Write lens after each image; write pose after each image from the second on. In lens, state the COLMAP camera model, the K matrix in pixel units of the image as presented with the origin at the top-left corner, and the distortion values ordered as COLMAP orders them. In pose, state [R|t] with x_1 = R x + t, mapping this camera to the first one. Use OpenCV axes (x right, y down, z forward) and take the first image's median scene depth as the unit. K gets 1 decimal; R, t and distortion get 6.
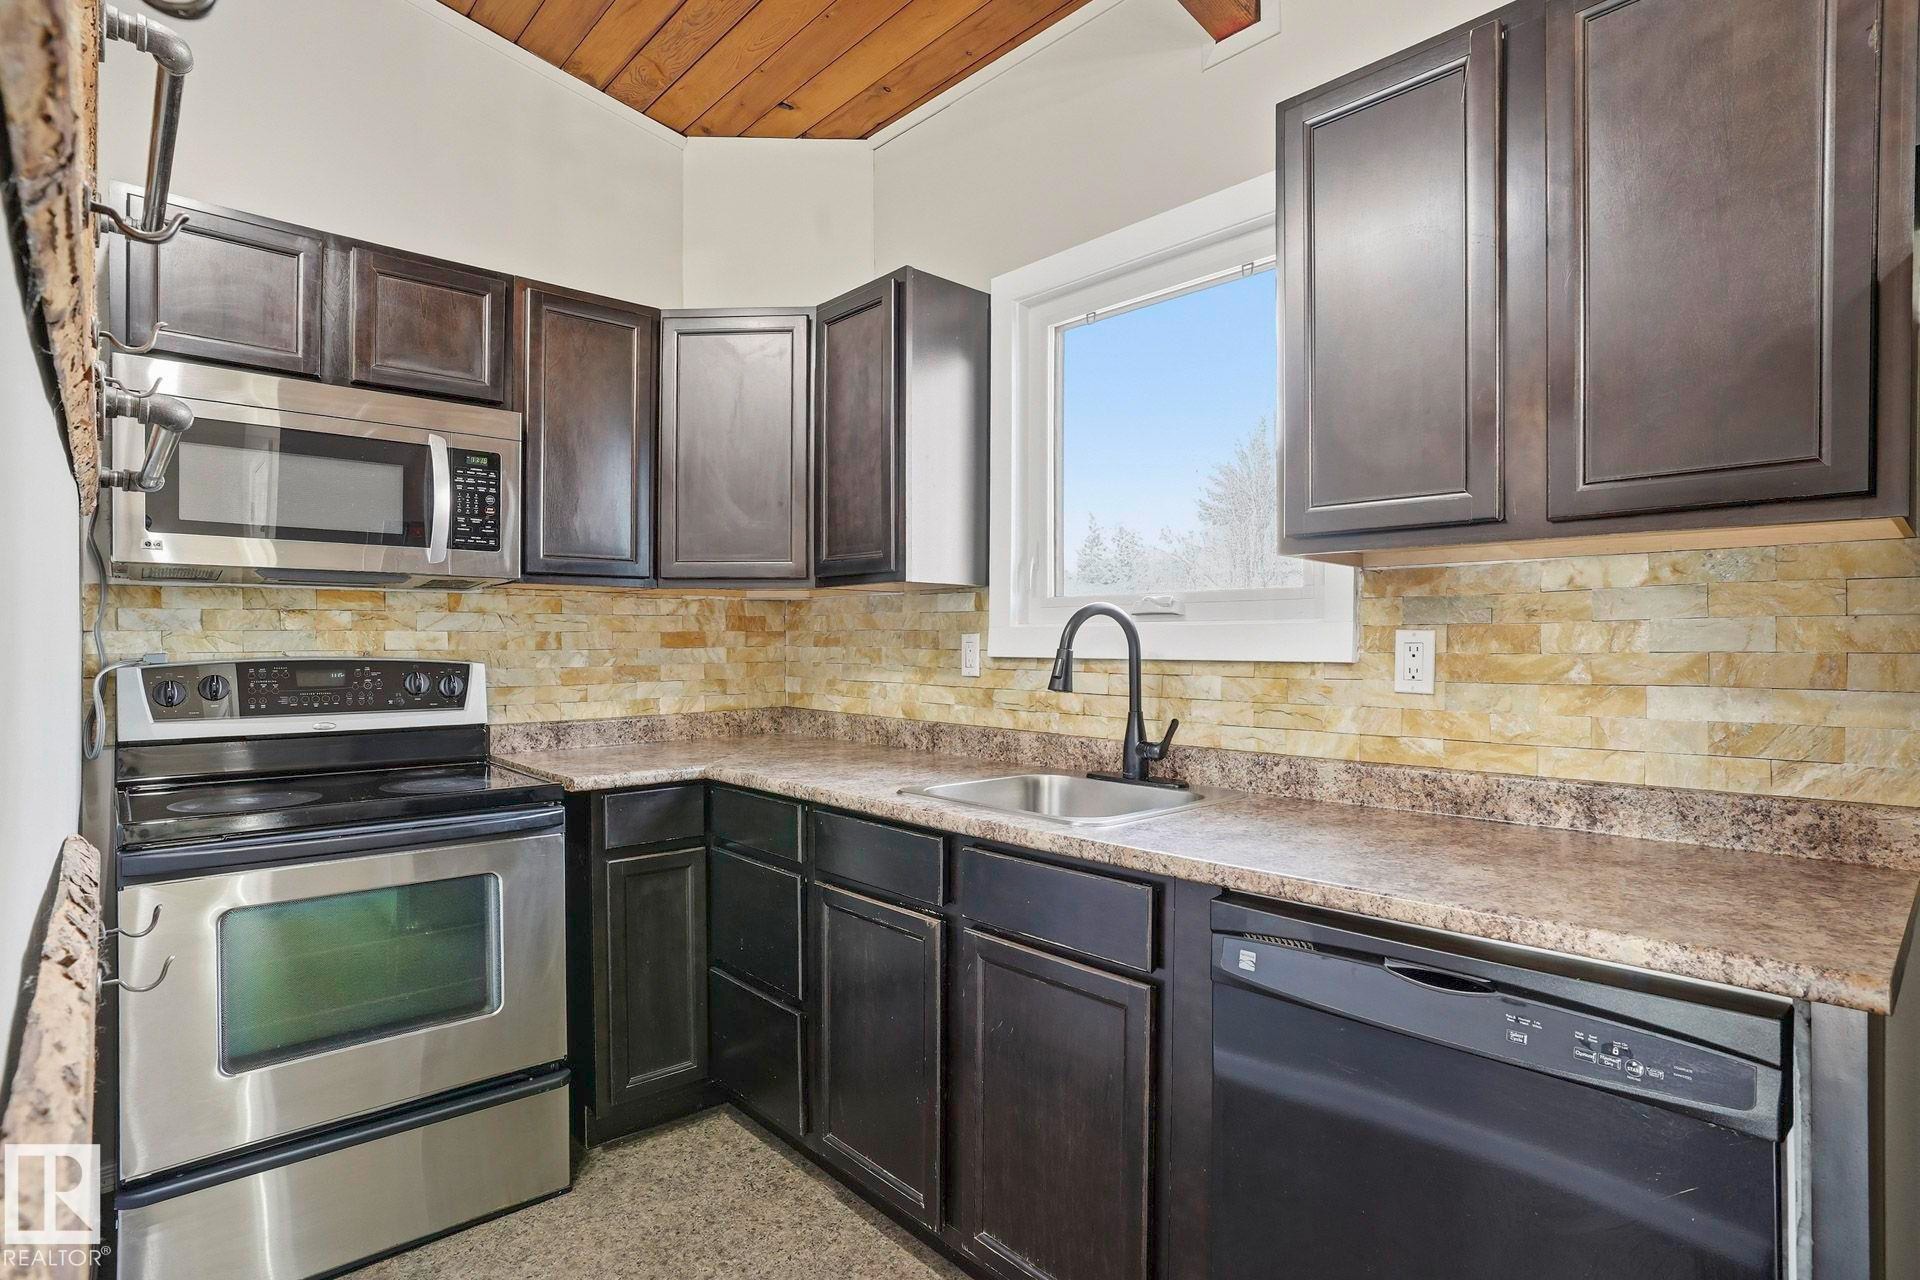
lens RADIAL K [[987.9, 0, 952.7], [0, 987.9, 650.6], [0, 0, 1]] dist [-0.025455, 0.000878]
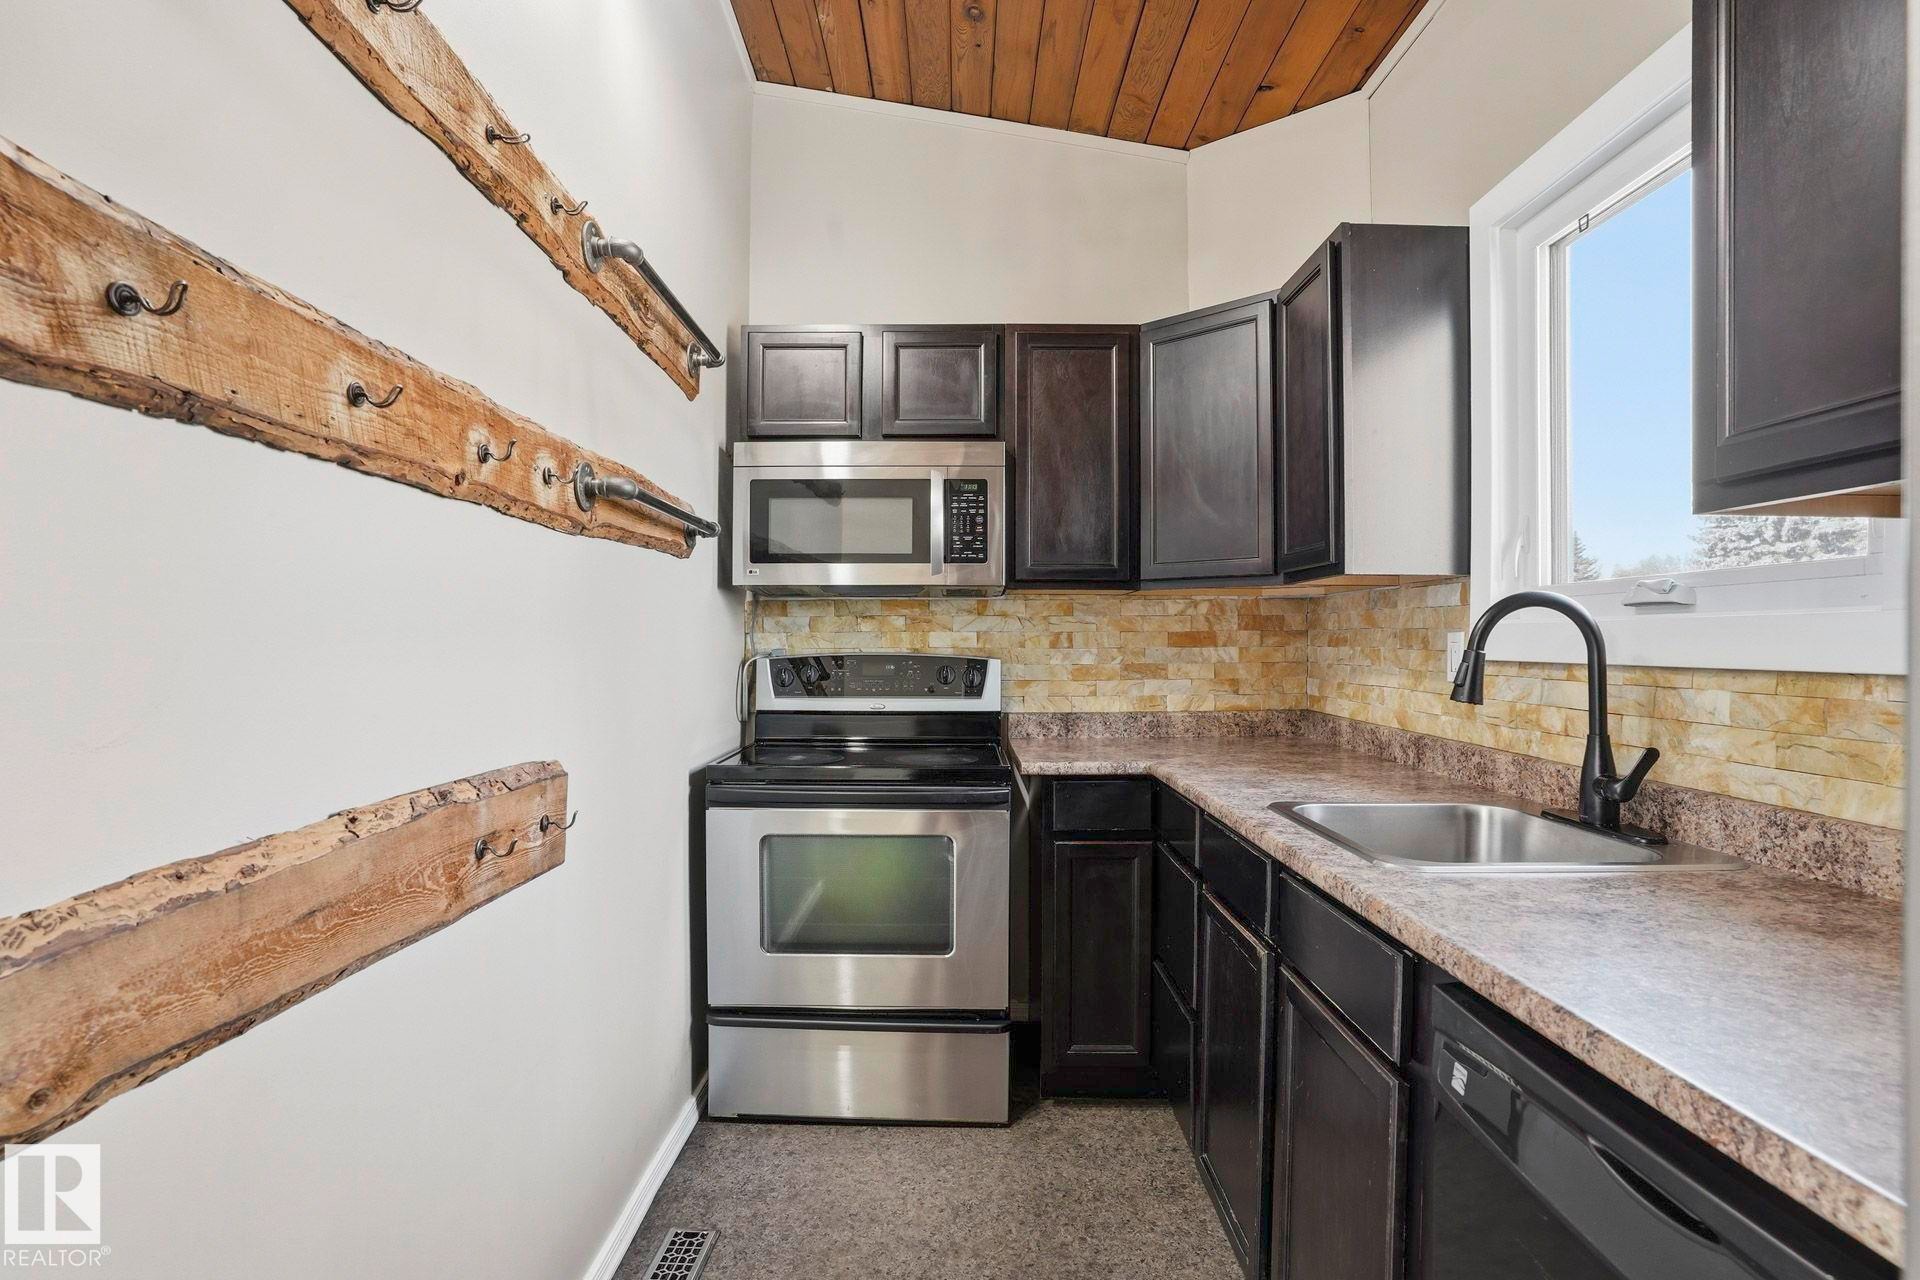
lens RADIAL K [[965.8, 0, 936.7], [0, 965.8, 640.2], [0, 0, 1]] dist [-0.070003, 0.058384]
pose [[0.744190, 0.000461, -0.667968, 0.251876], [-0.007234, 0.999947, -0.007369, -0.000838], [0.667929, 0.010316, 0.744153, 0.108758]]
